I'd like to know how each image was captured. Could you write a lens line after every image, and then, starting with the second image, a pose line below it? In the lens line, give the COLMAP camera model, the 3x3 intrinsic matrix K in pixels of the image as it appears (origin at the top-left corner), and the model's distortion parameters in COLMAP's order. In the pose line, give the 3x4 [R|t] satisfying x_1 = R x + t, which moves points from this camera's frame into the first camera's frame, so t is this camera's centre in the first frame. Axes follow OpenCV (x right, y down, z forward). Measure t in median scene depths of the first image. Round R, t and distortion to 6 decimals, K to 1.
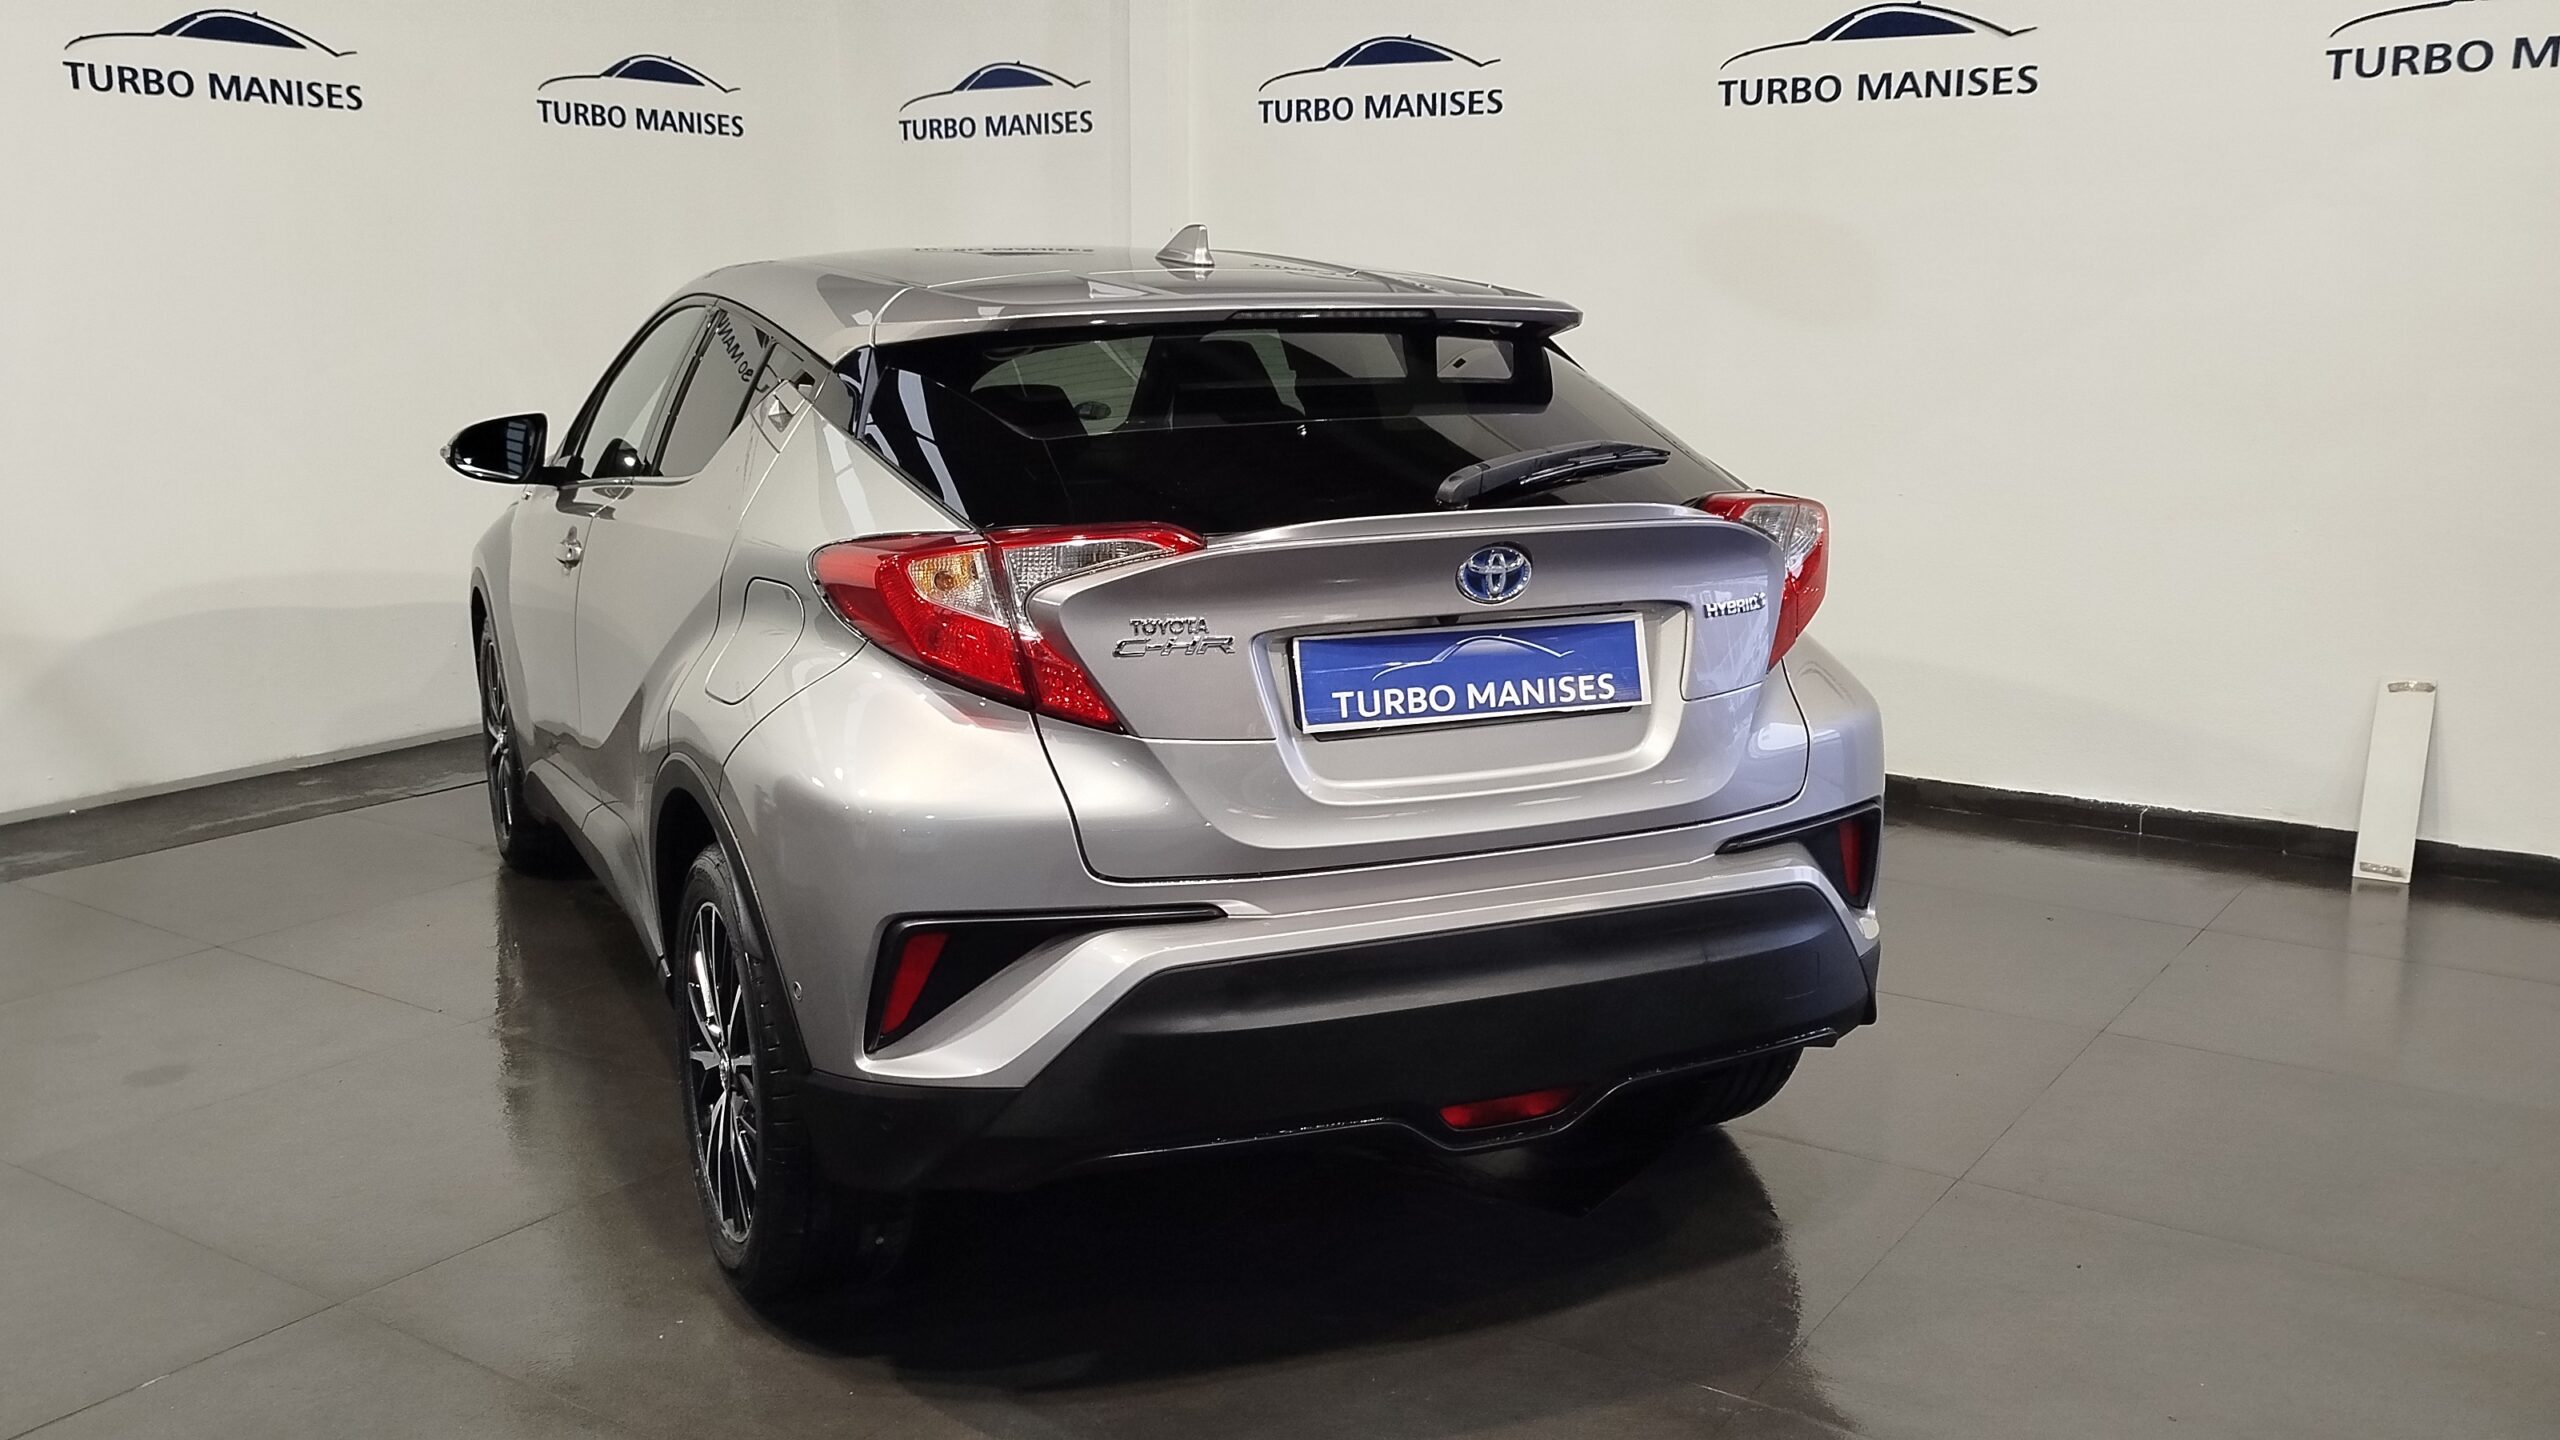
lens RADIAL K [[1851.5, 0, 1338.0], [0, 1851.5, 757.2], [0, 0, 1]] dist [-0.005145, 0.005169]
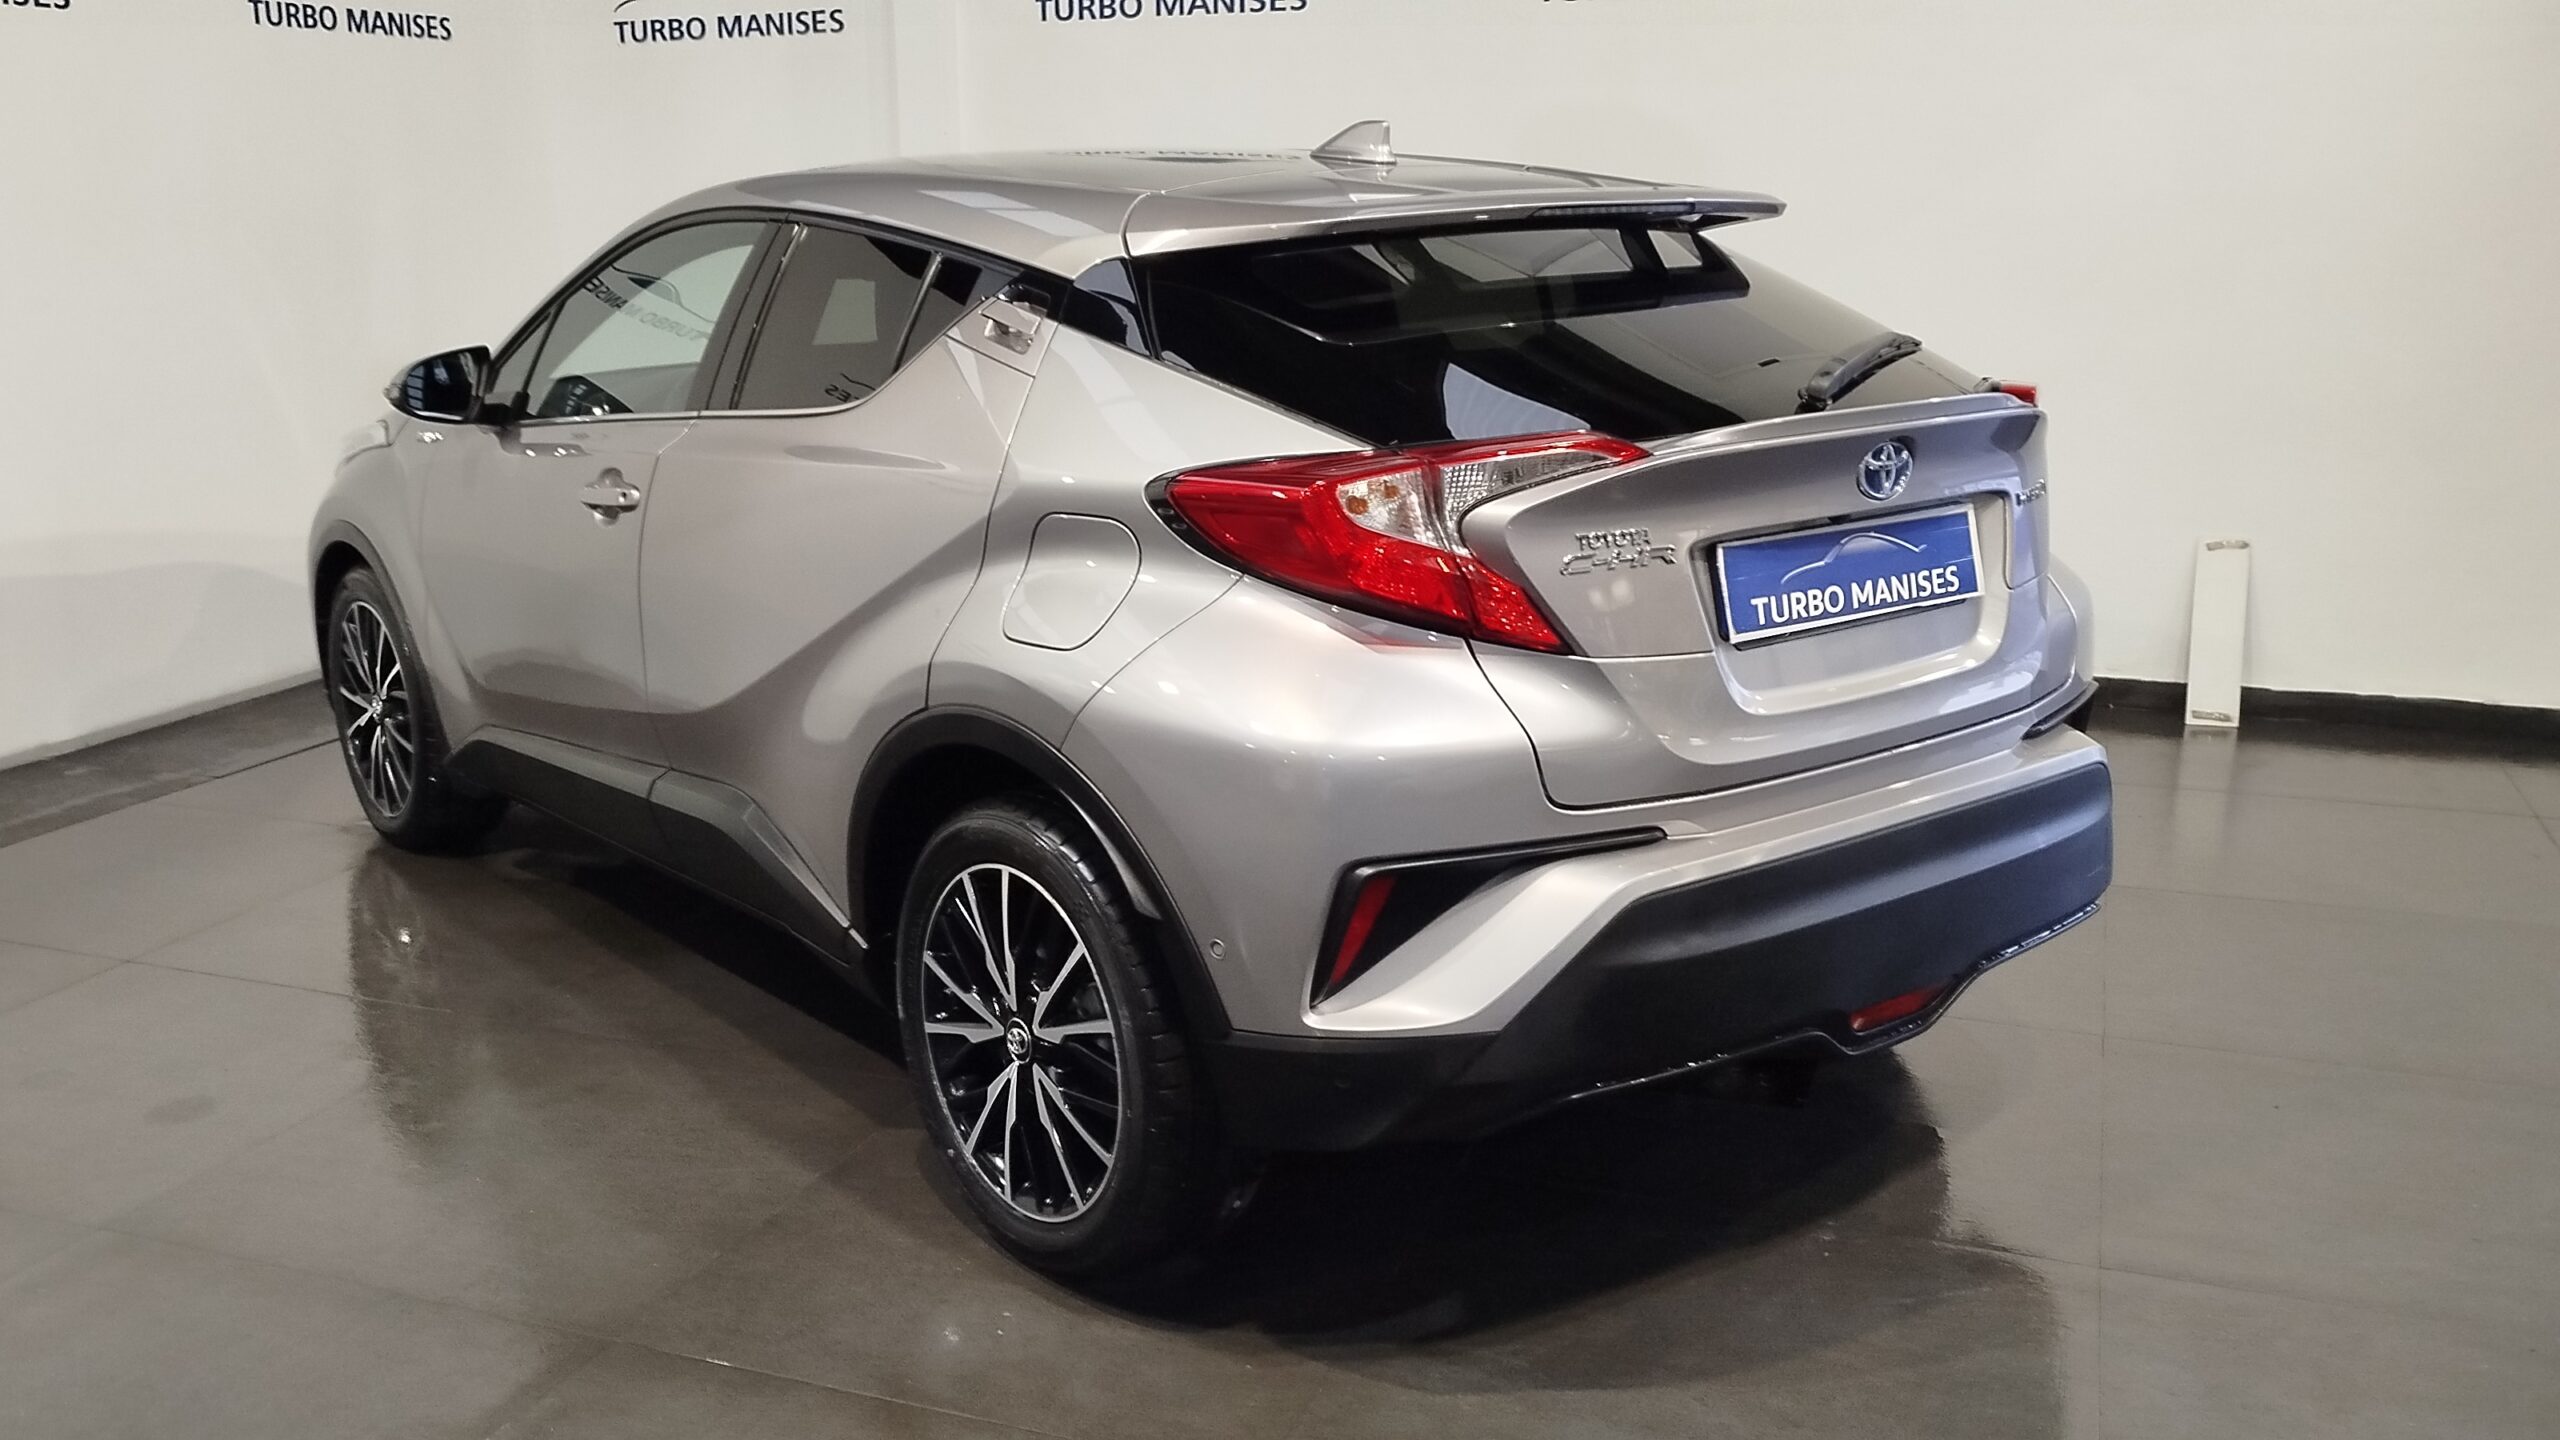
lens RADIAL K [[1851.5, 0, 1338.0], [0, 1851.5, 757.2], [0, 0, 1]] dist [-0.005145, 0.005169]
pose [[0.982822, -0.073101, 0.169462, -0.362265], [0.064999, 0.996483, 0.052878, -0.016700], [-0.172731, -0.040955, 0.984117, 0.068735]]
